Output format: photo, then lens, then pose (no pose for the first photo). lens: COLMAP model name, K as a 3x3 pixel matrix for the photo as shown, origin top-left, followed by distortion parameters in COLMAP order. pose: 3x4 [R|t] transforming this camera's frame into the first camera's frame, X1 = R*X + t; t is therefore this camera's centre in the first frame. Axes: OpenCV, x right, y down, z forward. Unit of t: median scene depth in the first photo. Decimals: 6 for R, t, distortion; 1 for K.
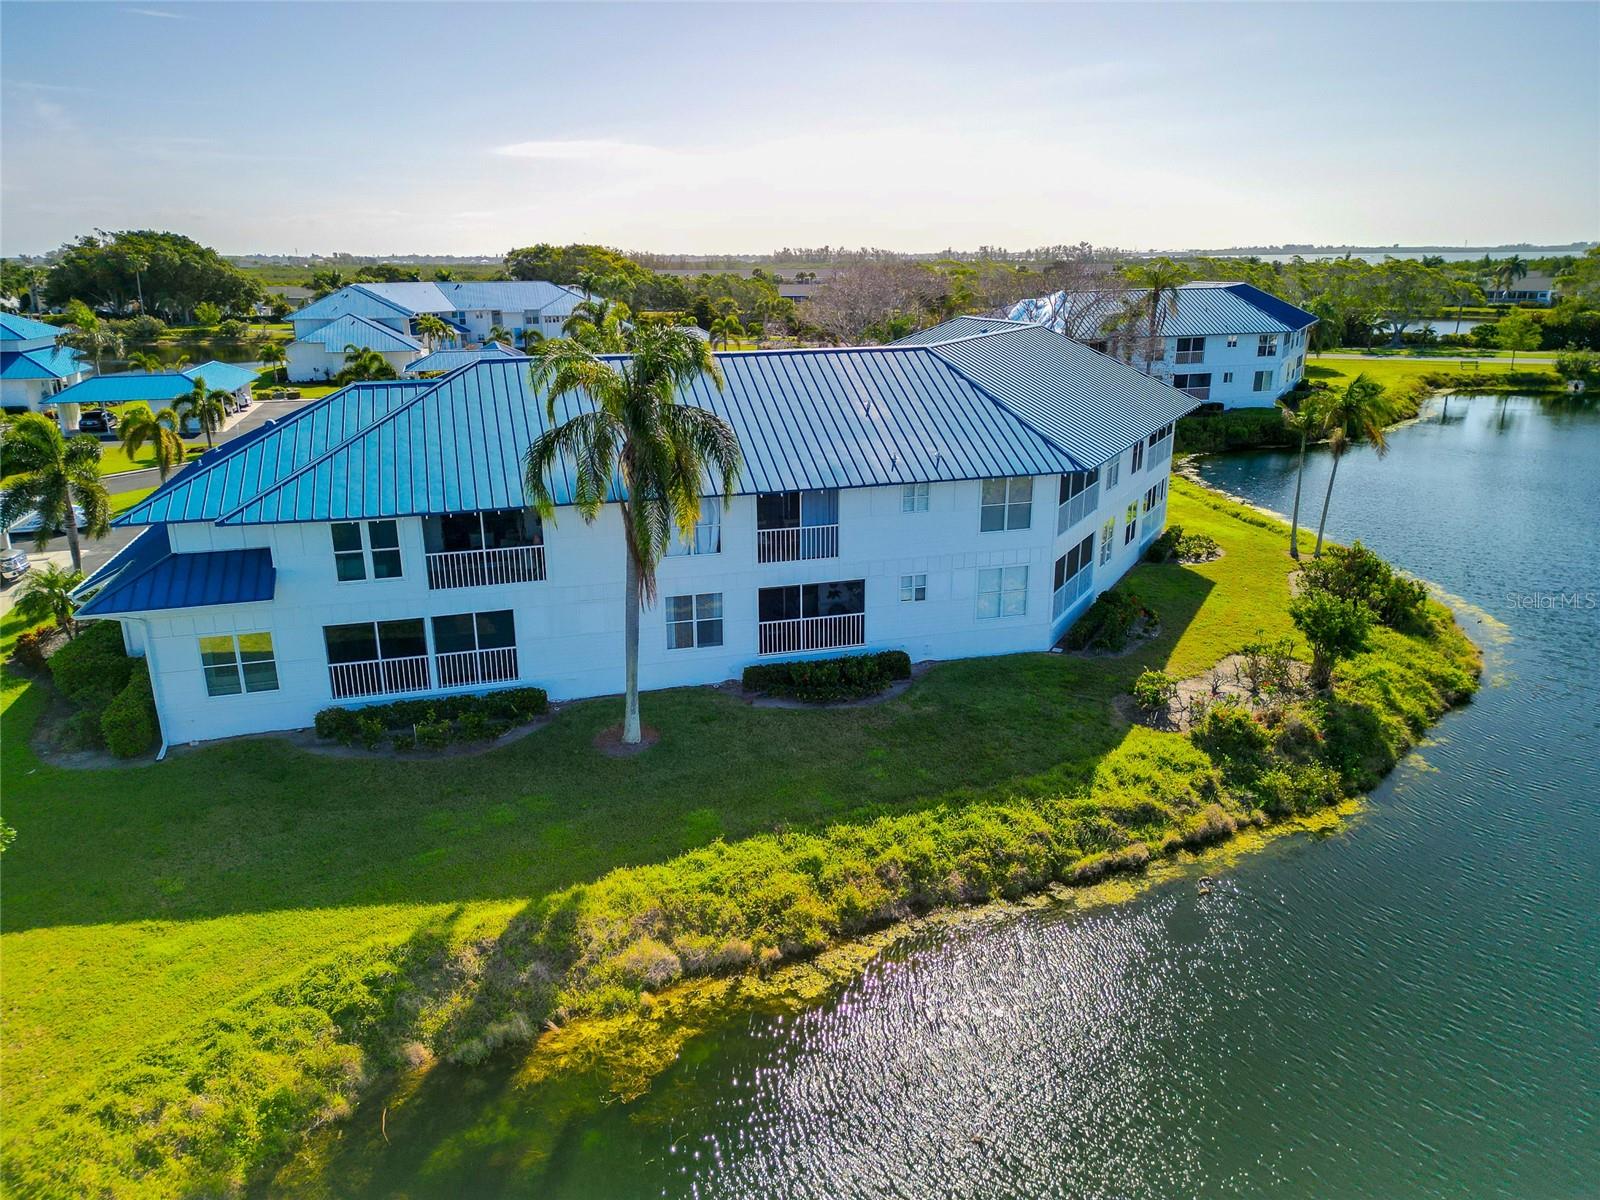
lens RADIAL K [[1120.5, 0, 790.9], [0, 1120.5, 598.6], [0, 0, 1]] dist [0.062260, -0.047108]
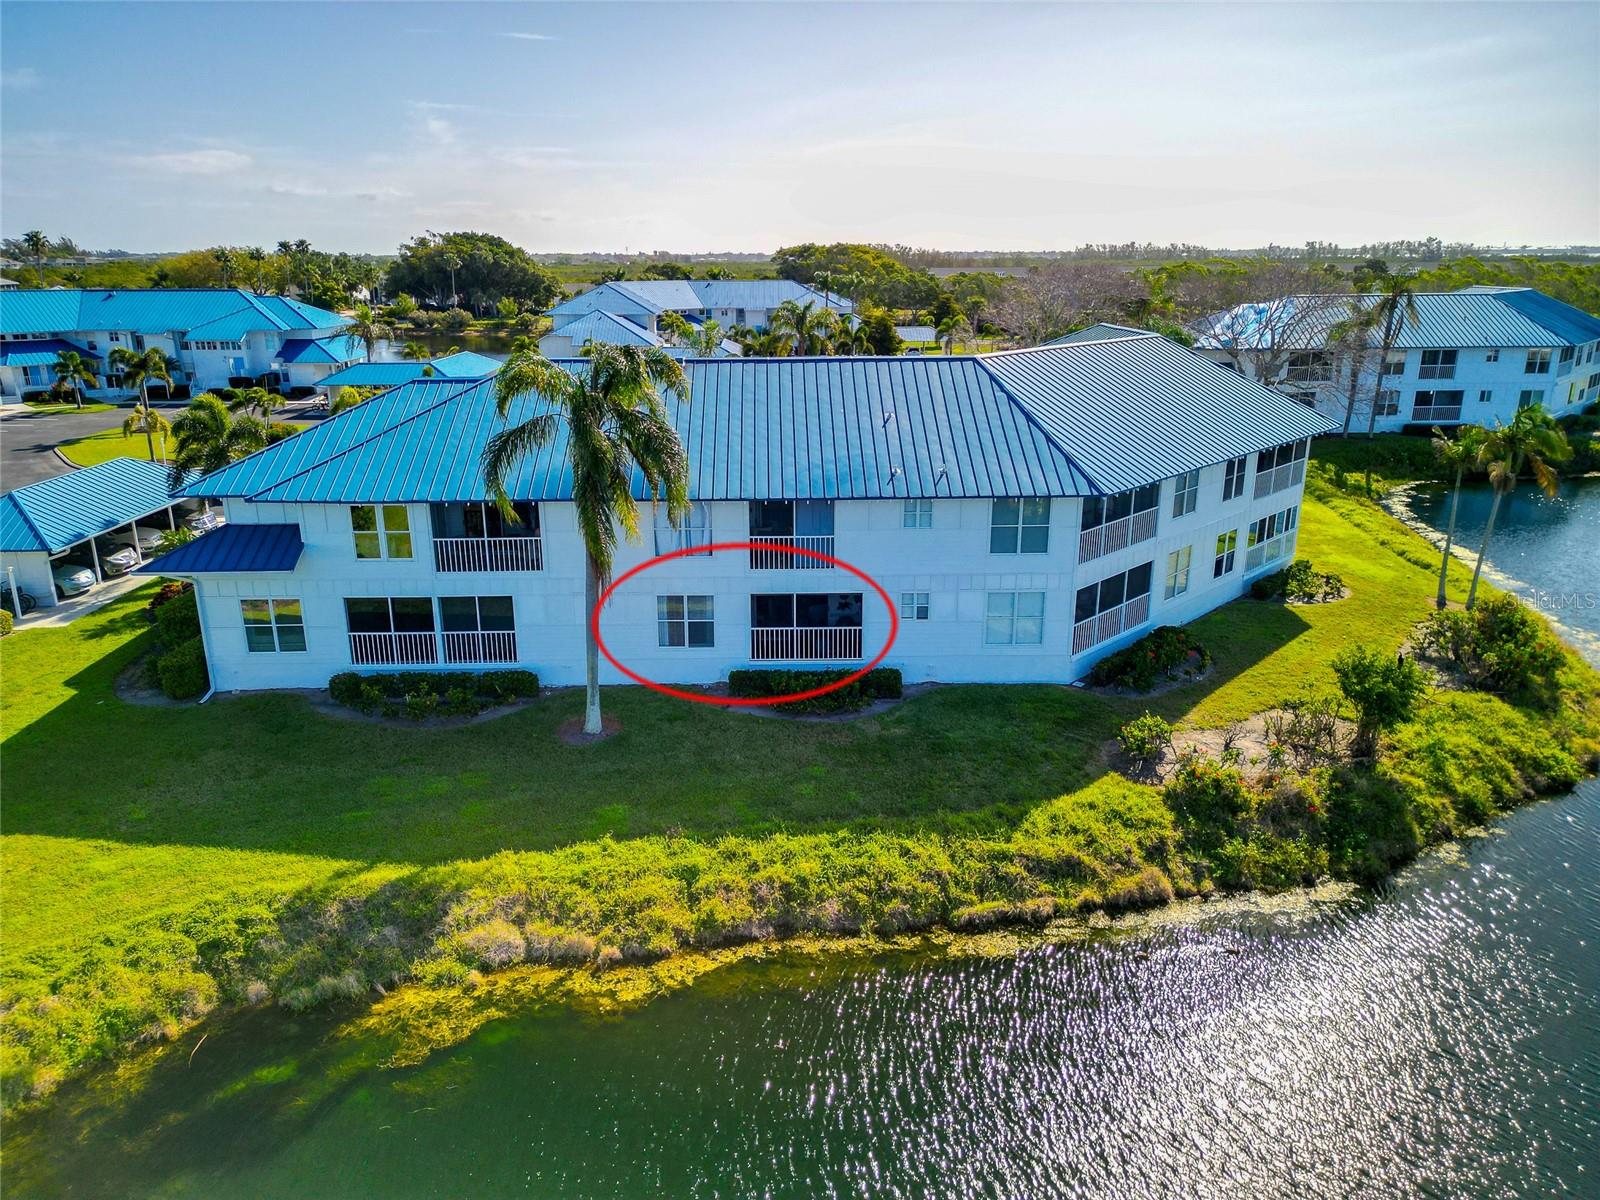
lens RADIAL K [[1120.5, 0, 790.9], [0, 1120.5, 598.6], [0, 0, 1]] dist [0.062260, -0.047108]
pose [[0.967015, 0.078385, -0.242359, 0.258999], [-0.077819, 0.996896, 0.011923, -0.020505], [0.242541, 0.007331, 0.970113, 0.034270]]
